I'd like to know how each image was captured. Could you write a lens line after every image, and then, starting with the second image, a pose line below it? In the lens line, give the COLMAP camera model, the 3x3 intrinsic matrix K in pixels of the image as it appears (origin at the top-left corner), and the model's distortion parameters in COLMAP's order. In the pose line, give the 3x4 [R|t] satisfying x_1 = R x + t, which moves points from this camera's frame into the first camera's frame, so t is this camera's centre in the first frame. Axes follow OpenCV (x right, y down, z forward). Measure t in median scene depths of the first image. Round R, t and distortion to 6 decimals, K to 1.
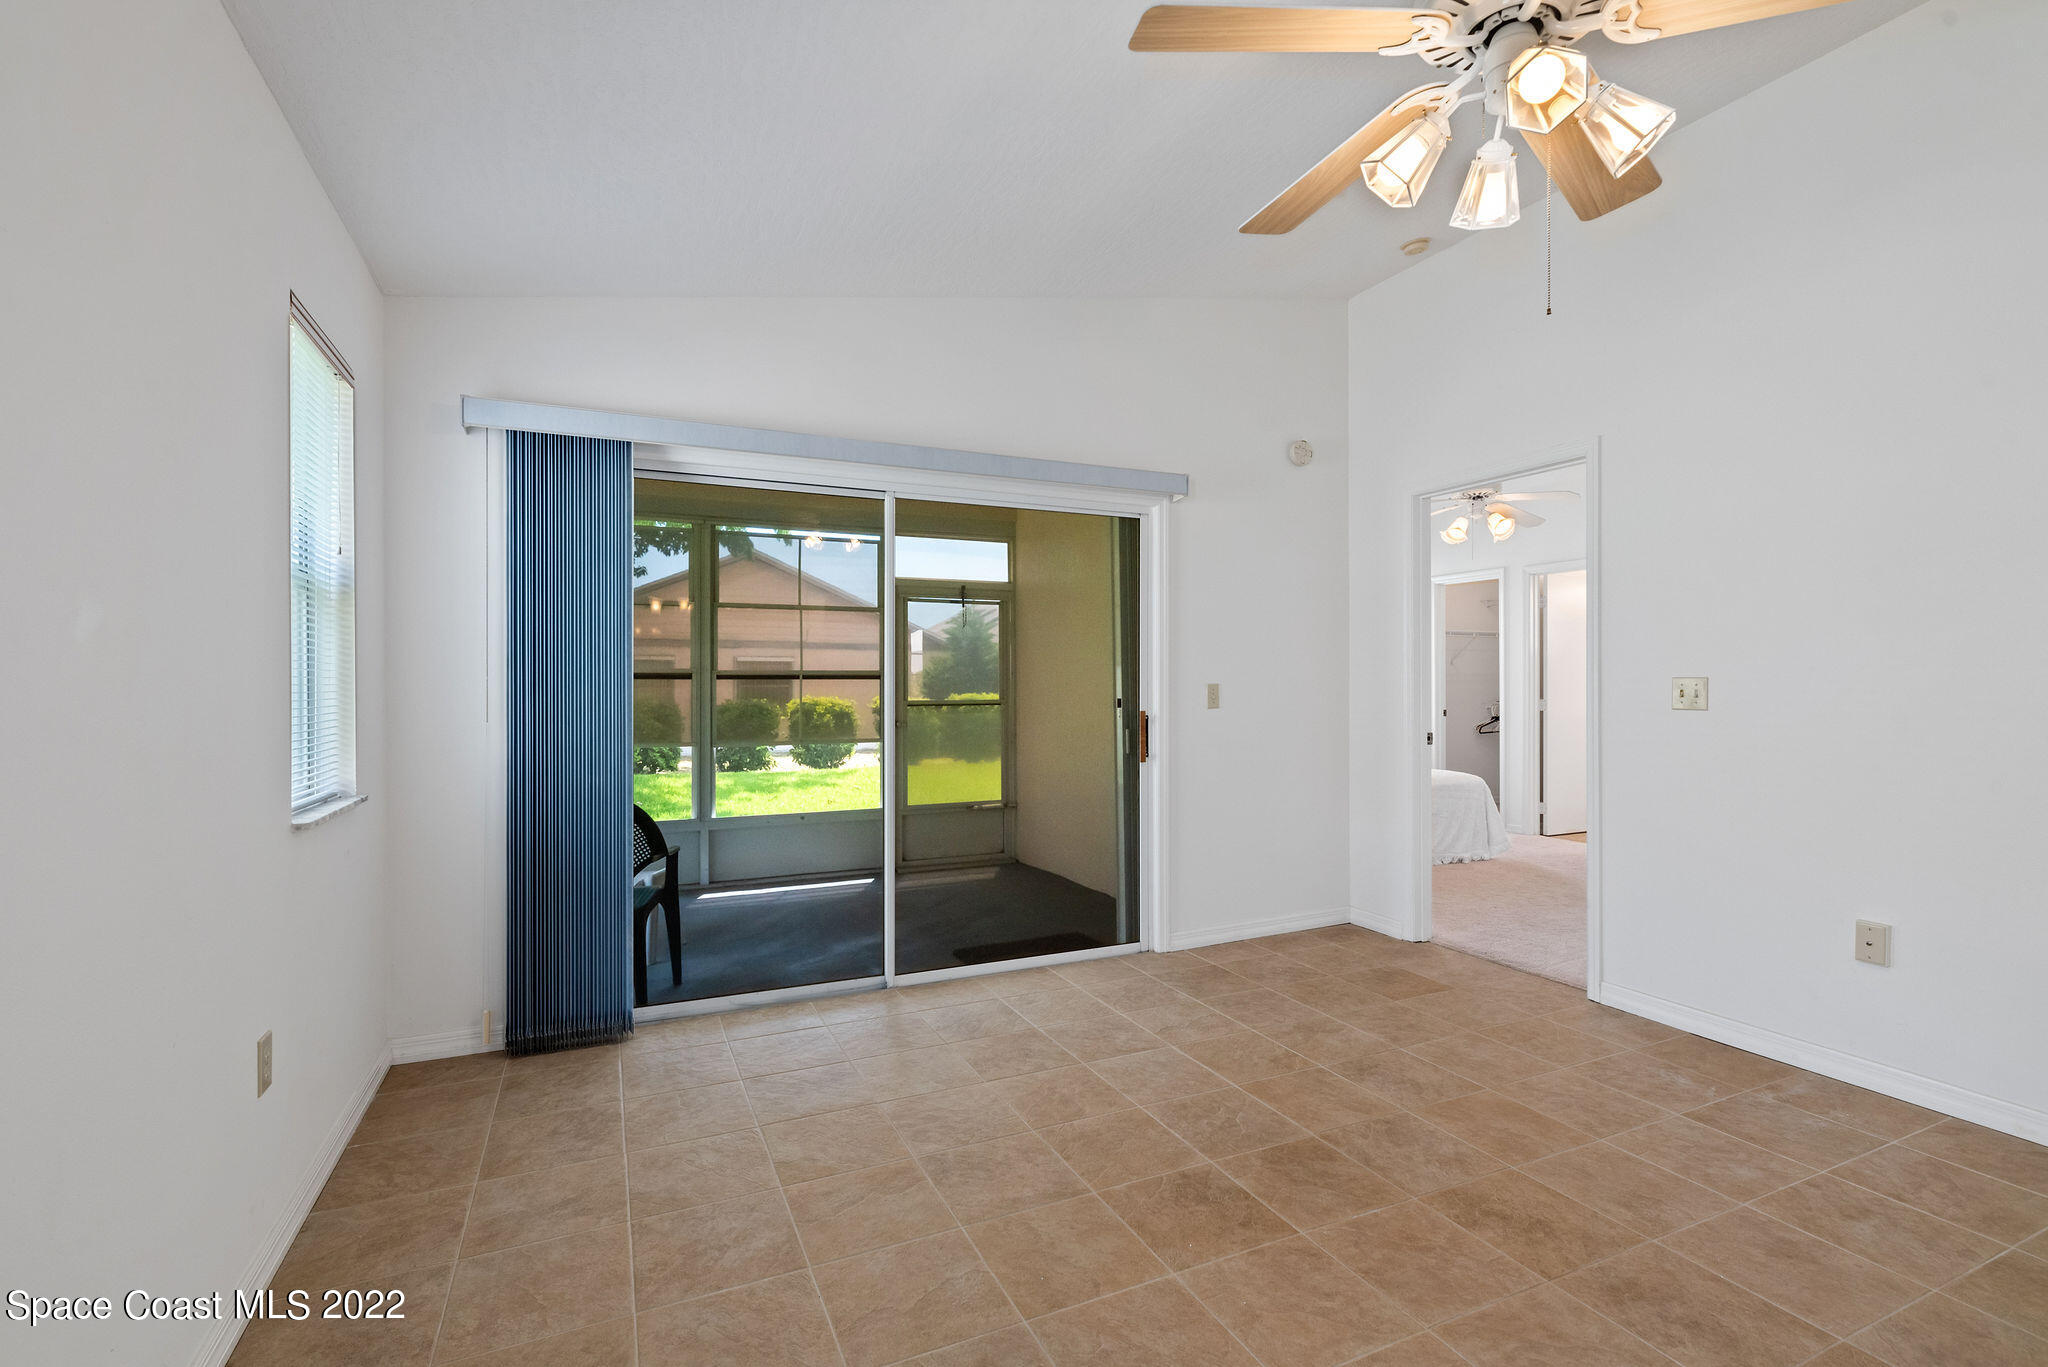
lens RADIAL K [[920.0, 0, 1024.0], [0, 920.0, 683.5], [0, 0, 1]] dist [-0.000938, -0.000314]
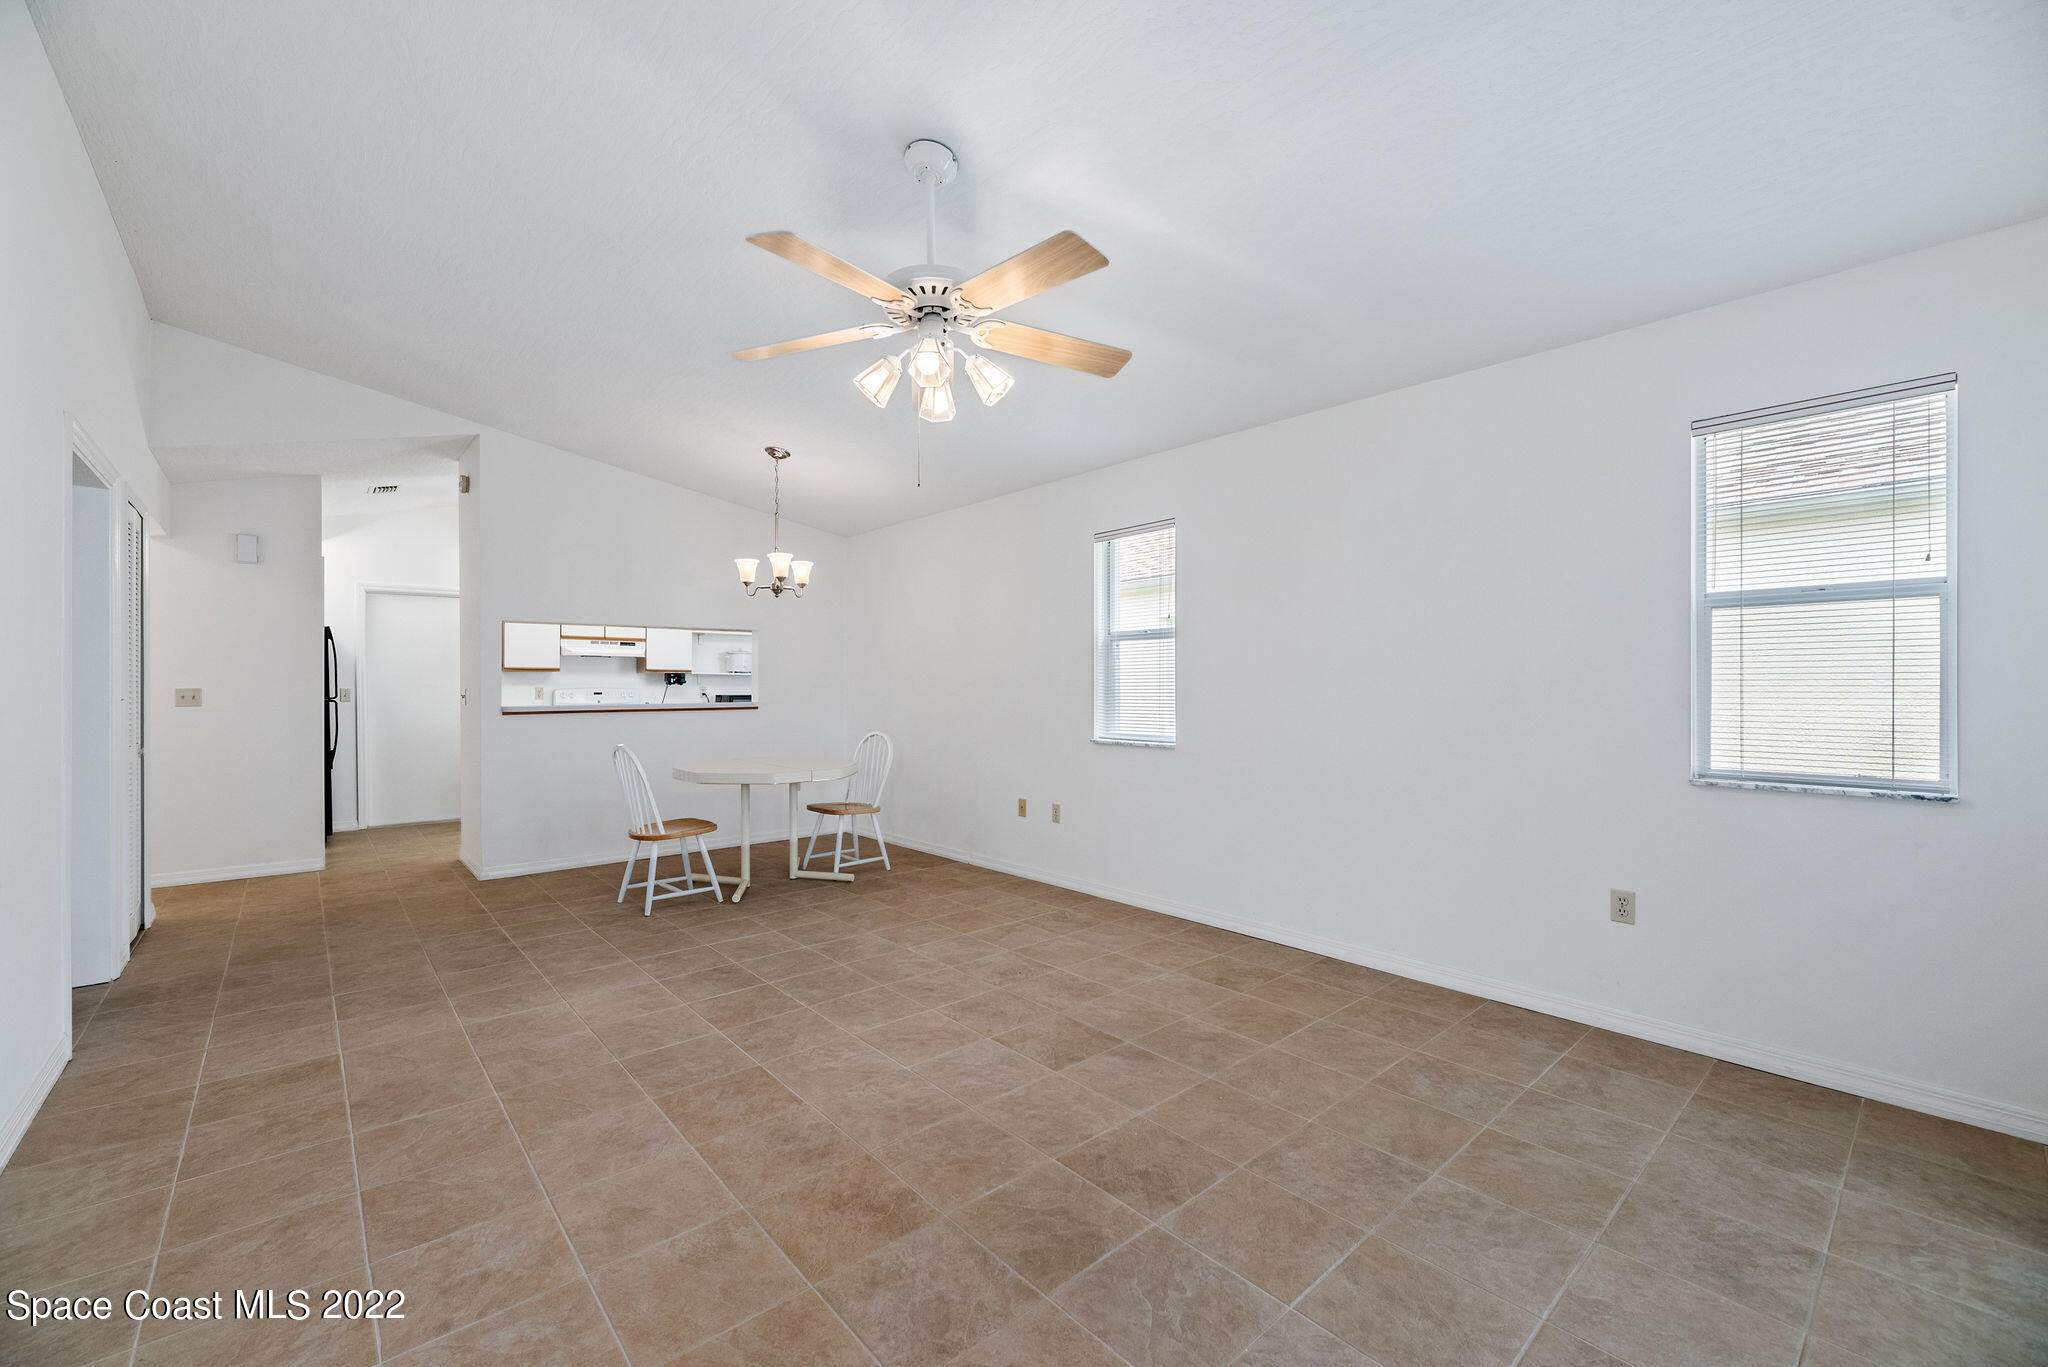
lens RADIAL K [[817.8, 0, 1024.0], [0, 817.8, 683.5], [0, 0, 1]] dist [0.000521, 0.000024]
pose [[-0.957165, 0.003257, -0.289526, 0.596001], [0.004235, 0.999987, -0.002753, -0.003497], [0.289513, -0.003862, -0.957166, 1.859698]]
